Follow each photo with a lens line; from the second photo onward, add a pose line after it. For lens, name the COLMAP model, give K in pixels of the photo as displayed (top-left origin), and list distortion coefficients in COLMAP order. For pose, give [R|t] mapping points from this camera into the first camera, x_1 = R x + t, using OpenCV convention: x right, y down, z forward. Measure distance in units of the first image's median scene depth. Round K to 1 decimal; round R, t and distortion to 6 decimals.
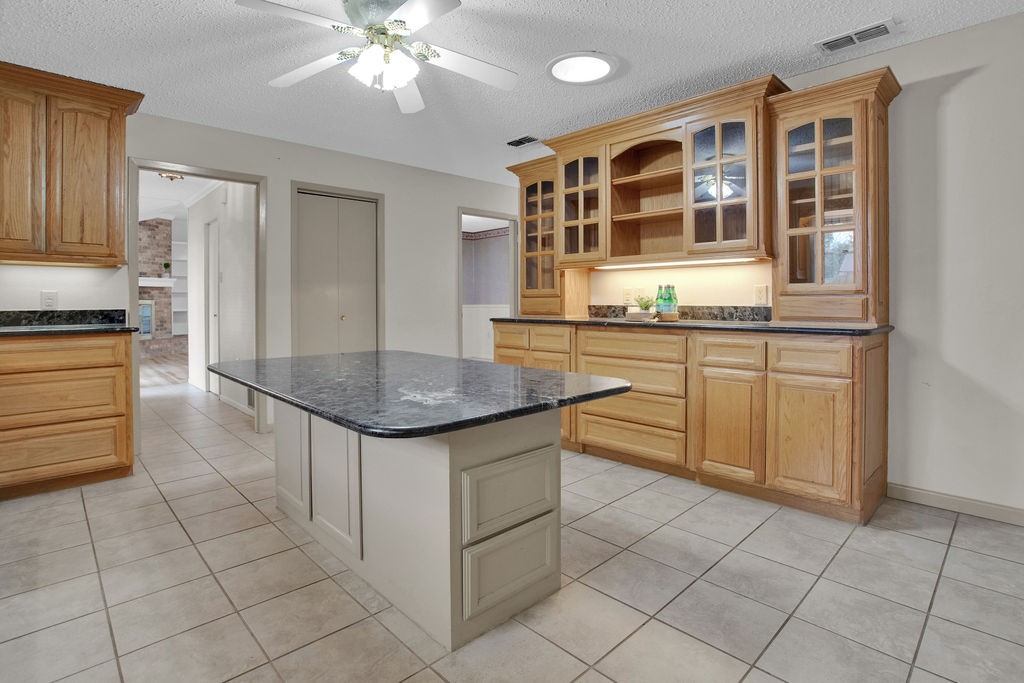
lens RADIAL K [[506.9, 0, 512.1], [0, 506.9, 308.5], [0, 0, 1]] dist [-0.058097, 0.019211]
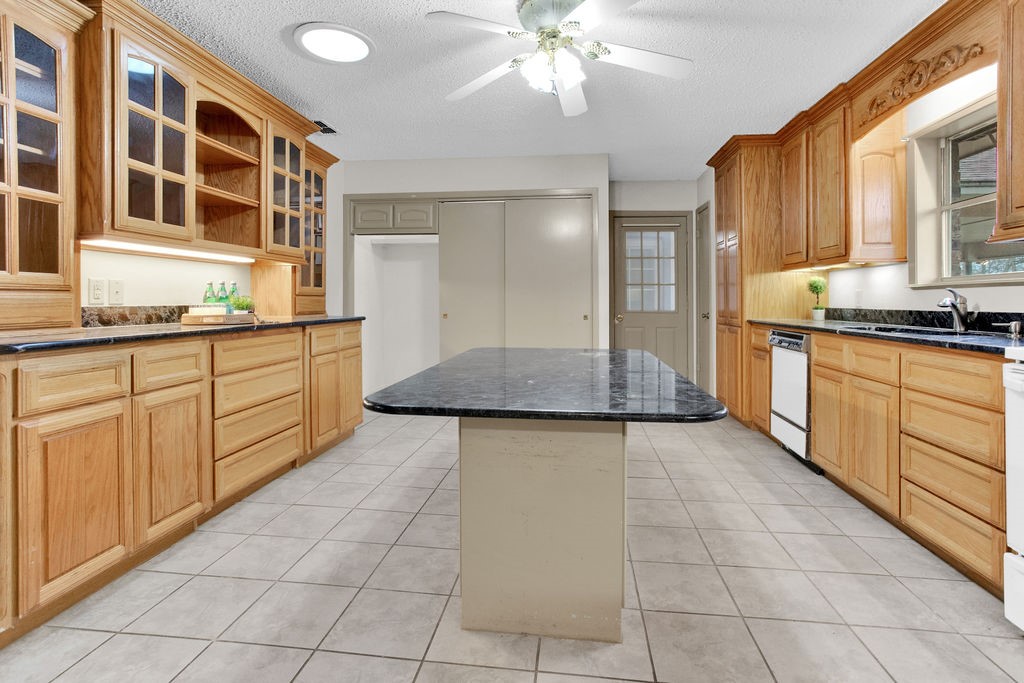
lens RADIAL K [[510.3, 0, 518.1], [0, 510.3, 301.1], [0, 0, 1]] dist [-0.037162, 0.020268]
pose [[-0.637233, -0.001054, 0.770671, -0.774848], [0.014178, 0.999814, 0.013090, -0.019450], [-0.770541, 0.019268, -0.637099, 1.323208]]
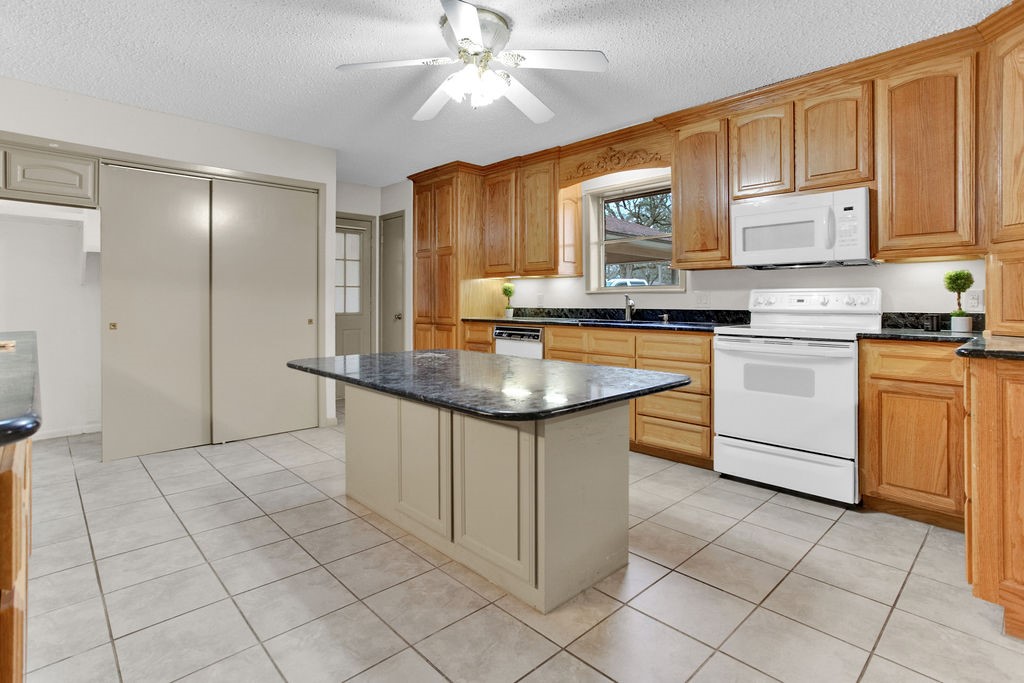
lens RADIAL K [[510.3, 0, 518.1], [0, 510.3, 301.1], [0, 0, 1]] dist [-0.037162, 0.020268]
pose [[-0.999985, 0.002586, -0.004852, -0.265443], [0.002484, 0.999780, 0.020825, -0.031757], [0.004905, 0.020813, -0.999771, 1.611713]]
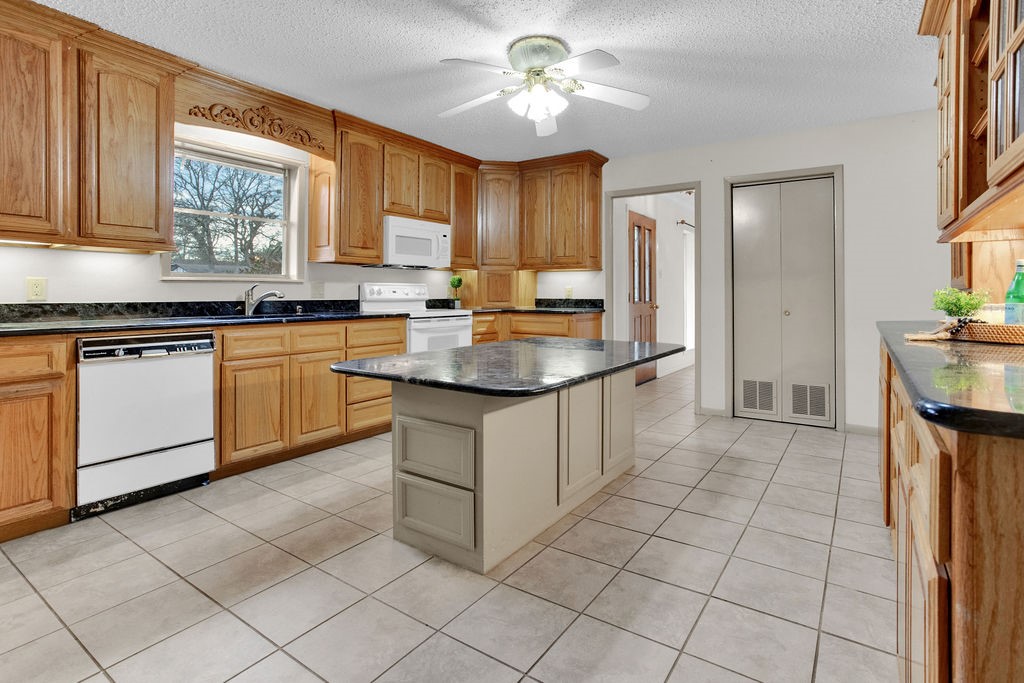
lens RADIAL K [[508.4, 0, 525.5], [0, 508.4, 291.3], [0, 0, 1]] dist [-0.048145, 0.019651]
pose [[0.211964, -0.002490, -0.977274, 0.716634], [-0.020694, 0.999761, -0.007035, -0.007026], [0.977058, 0.021715, 0.211862, 0.549331]]
